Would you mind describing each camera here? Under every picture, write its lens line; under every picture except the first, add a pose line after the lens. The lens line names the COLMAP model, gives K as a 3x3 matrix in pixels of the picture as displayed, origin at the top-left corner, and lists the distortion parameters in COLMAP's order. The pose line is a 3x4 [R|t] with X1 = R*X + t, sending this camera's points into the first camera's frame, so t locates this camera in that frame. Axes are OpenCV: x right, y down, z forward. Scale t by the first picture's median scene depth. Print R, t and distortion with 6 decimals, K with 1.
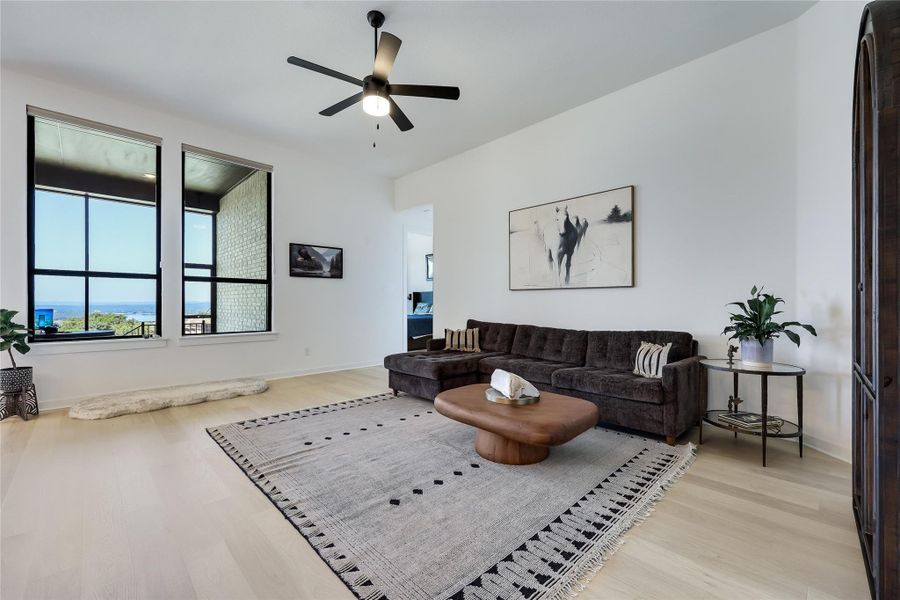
lens RADIAL K [[369.2, 0, 456.7], [0, 369.2, 298.2], [0, 0, 1]] dist [-0.000586, 0.000082]
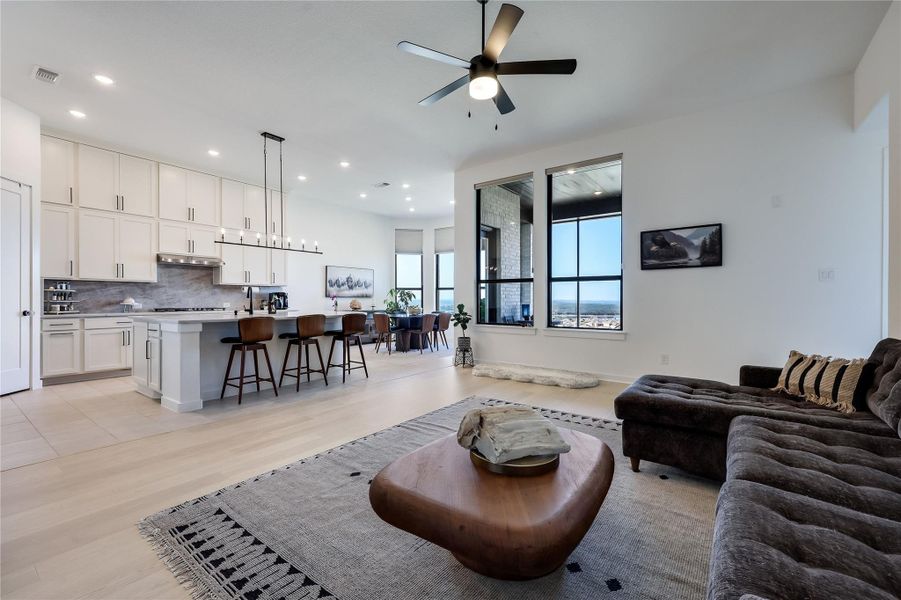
lens RADIAL K [[390.2, 0, 450.5], [0, 390.2, 300.0], [0, 0, 1]] dist [0.001002, 0.000146]
pose [[0.143387, -0.001451, -0.989666, 0.406354], [0.011036, 0.999939, 0.000133, 0.006996], [0.989605, -0.010941, 0.143395, 0.428284]]
